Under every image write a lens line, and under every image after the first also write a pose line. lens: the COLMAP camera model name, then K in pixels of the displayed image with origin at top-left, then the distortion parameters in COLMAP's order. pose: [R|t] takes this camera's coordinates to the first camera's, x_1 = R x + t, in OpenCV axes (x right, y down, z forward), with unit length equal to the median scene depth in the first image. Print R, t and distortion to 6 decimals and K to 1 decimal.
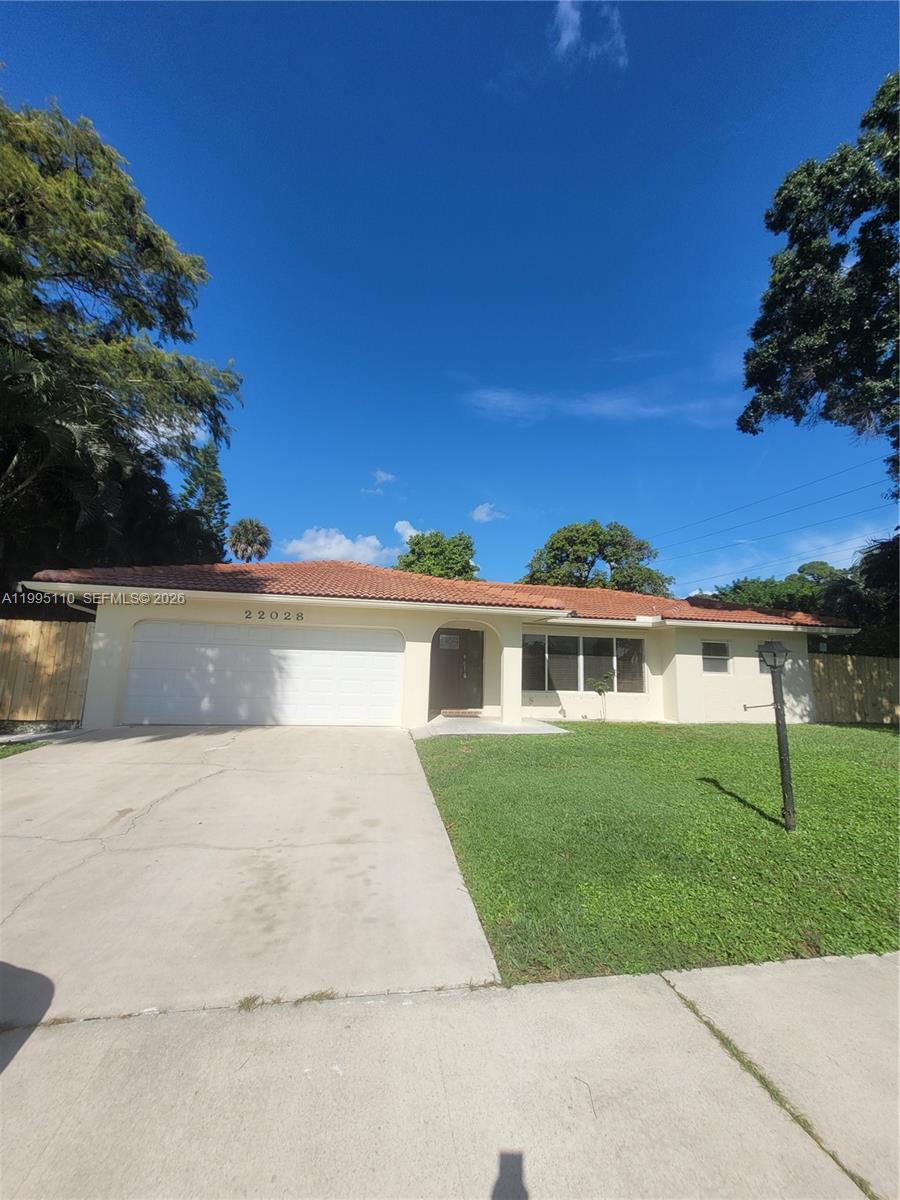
lens RADIAL K [[472.7, 0, 450.9], [0, 472.7, 600.7], [0, 0, 1]] dist [0.007838, -0.000466]
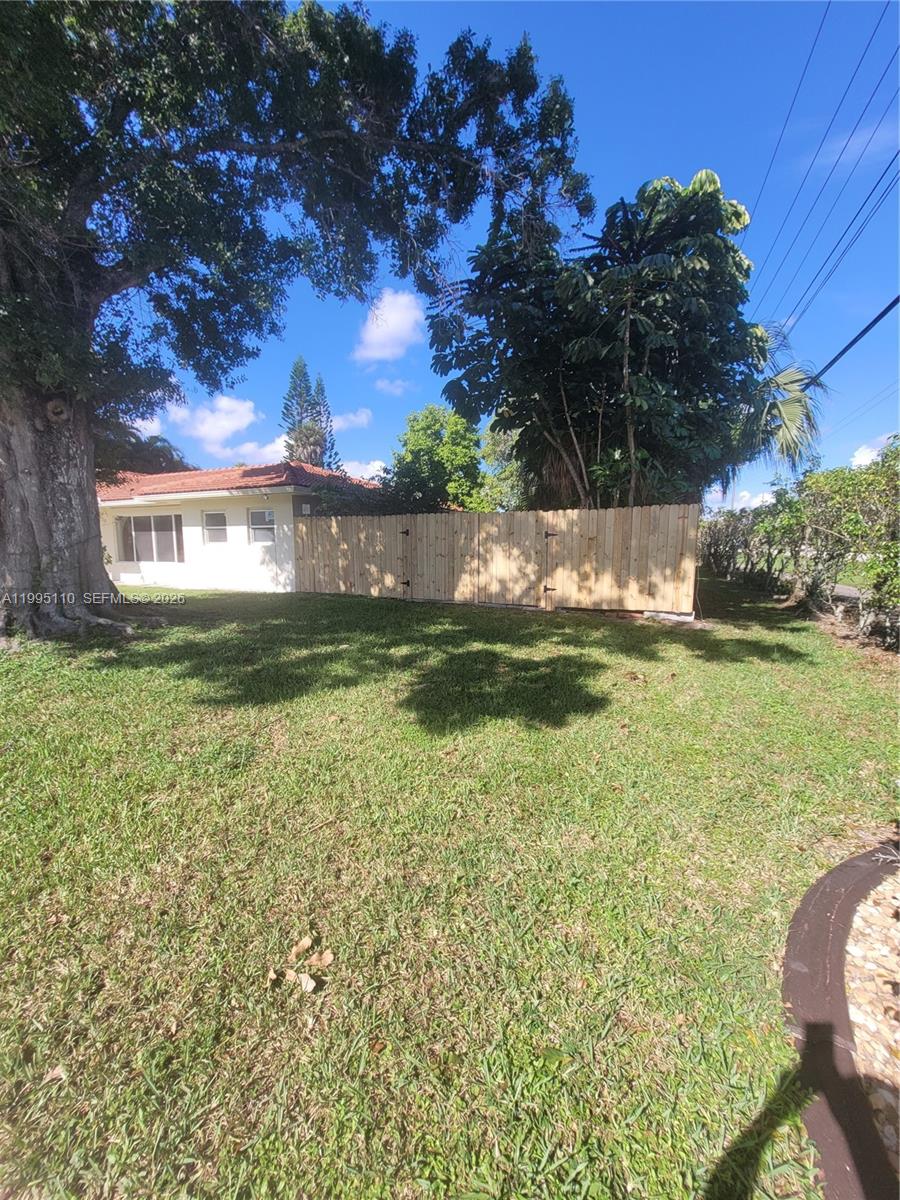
lens RADIAL K [[472.7, 0, 450.9], [0, 472.7, 600.7], [0, 0, 1]] dist [0.007838, -0.000466]
pose [[0.885352, 0.019344, -0.464520, 1.551437], [0.100022, 0.967813, 0.230941, 0.095451], [0.454035, -0.250926, 0.854920, 0.362110]]
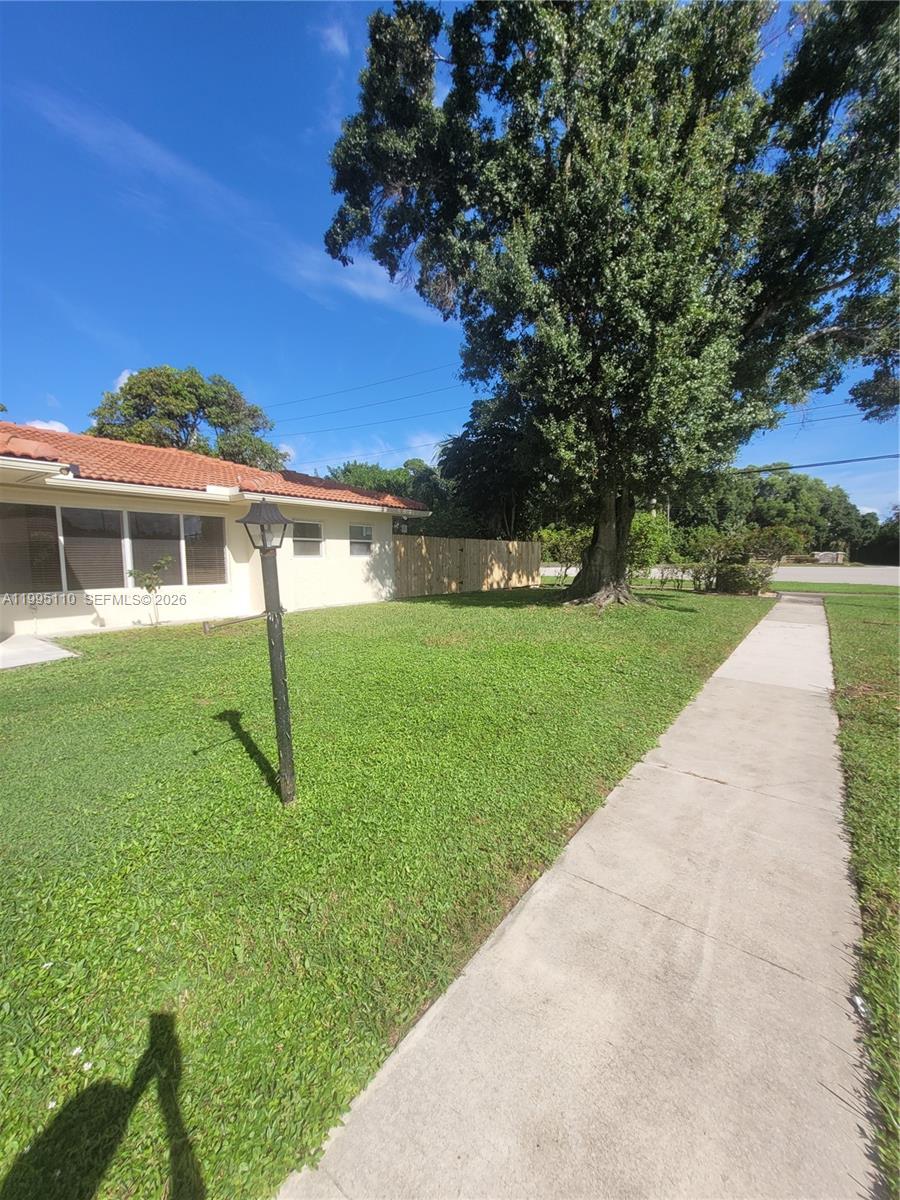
lens RADIAL K [[472.7, 0, 450.9], [0, 472.7, 600.7], [0, 0, 1]] dist [0.007838, -0.000466]
pose [[0.746034, -0.091943, 0.659530, 0.179900], [-0.070133, 0.974065, 0.215124, 0.023349], [-0.662204, -0.206744, 0.720238, 0.166201]]
